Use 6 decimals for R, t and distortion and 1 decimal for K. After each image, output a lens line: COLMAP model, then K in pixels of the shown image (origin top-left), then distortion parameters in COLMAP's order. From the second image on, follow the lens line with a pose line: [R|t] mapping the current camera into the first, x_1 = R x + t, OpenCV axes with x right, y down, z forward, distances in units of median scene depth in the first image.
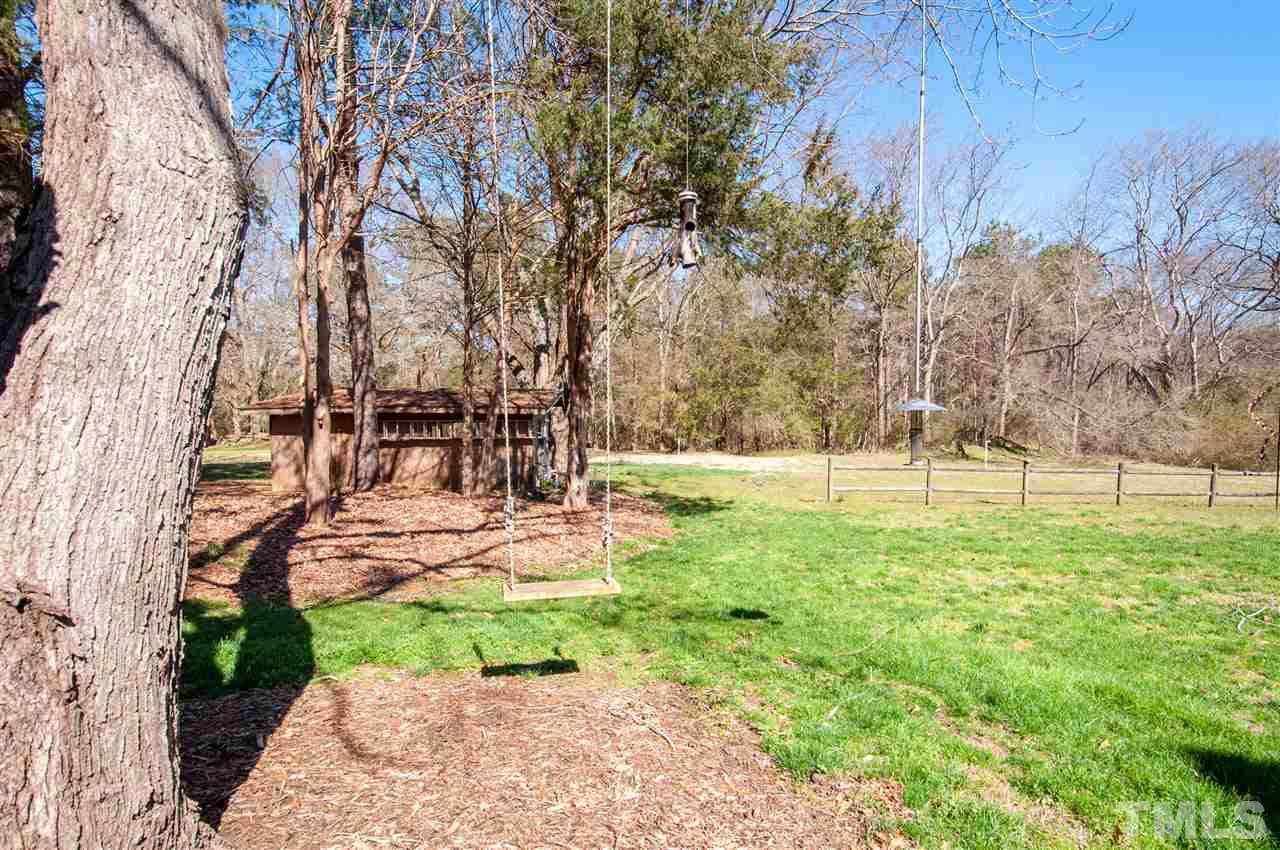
lens RADIAL K [[598.3, 0, 638.6], [0, 598.3, 441.6], [0, 0, 1]] dist [0.022186, -0.000248]
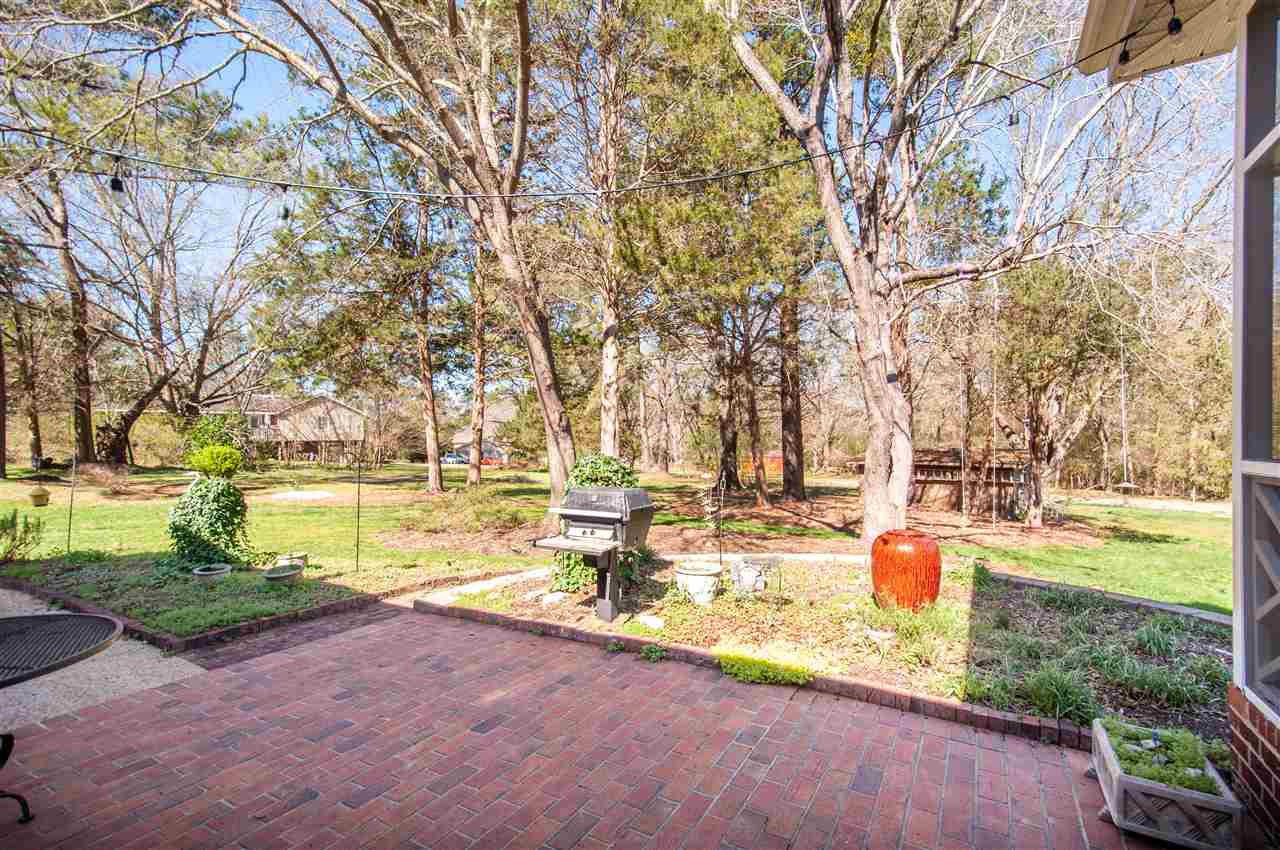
lens RADIAL K [[598.3, 0, 638.6], [0, 598.3, 441.6], [0, 0, 1]] dist [0.022186, -0.000248]
pose [[0.688208, 0.004183, -0.725502, 0.308166], [-0.037558, 0.998848, -0.029869, -0.029942], [0.724541, 0.047805, 0.687572, -0.848952]]
